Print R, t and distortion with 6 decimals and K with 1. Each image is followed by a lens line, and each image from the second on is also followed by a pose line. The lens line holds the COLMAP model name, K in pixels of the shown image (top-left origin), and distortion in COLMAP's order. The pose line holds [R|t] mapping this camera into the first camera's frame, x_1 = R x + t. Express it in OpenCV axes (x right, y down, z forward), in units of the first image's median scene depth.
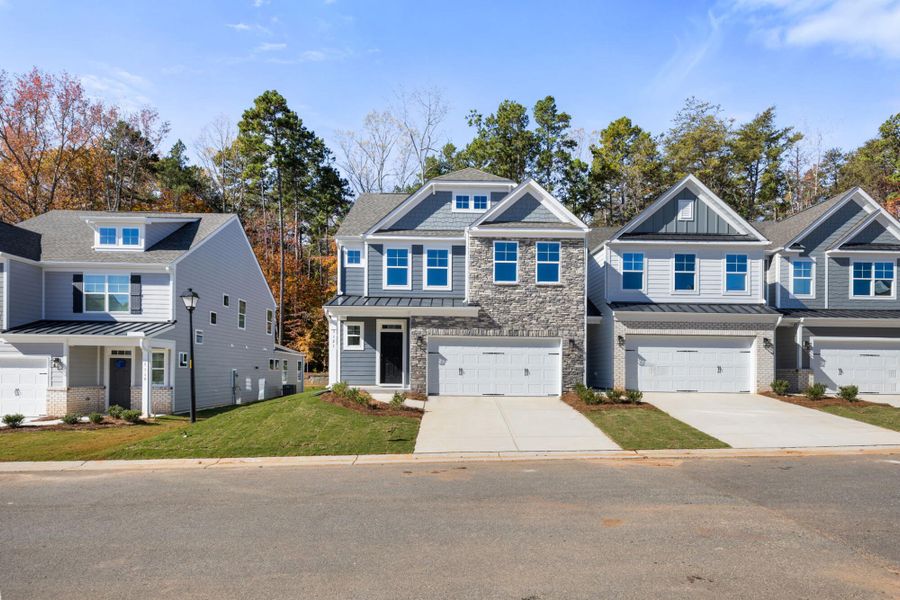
lens RADIAL K [[403.2, 0, 450.0], [0, 403.2, 300.0], [0, 0, 1]] dist [0.002825, -0.000264]
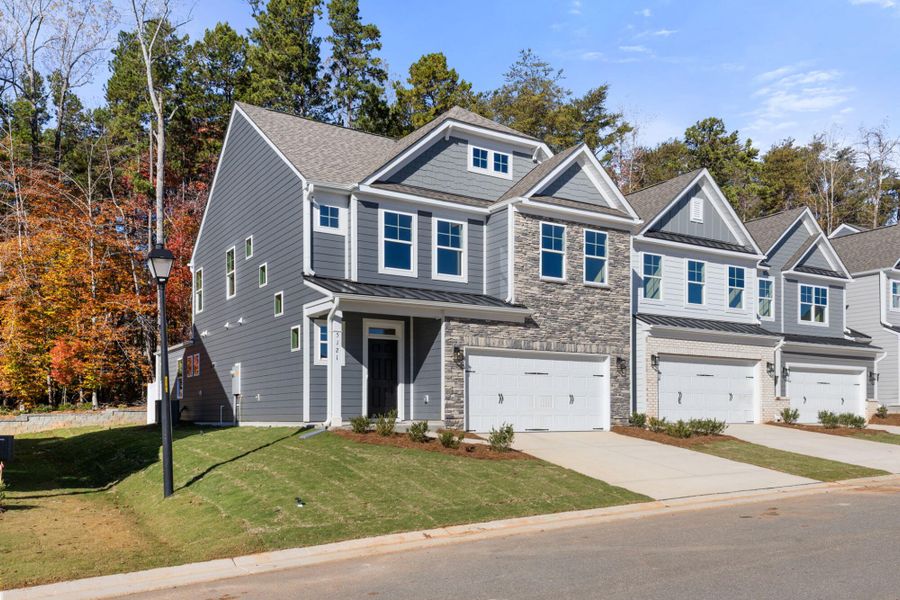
lens RADIAL K [[610.6, 0, 450.0], [0, 610.6, 300.0], [0, 0, 1]] dist [0.080482, -0.000415]
pose [[0.892772, 0.067541, 0.445418, -0.493346], [-0.067845, 0.997579, -0.015284, 0.024085], [-0.445372, -0.016574, 0.895192, 0.065710]]
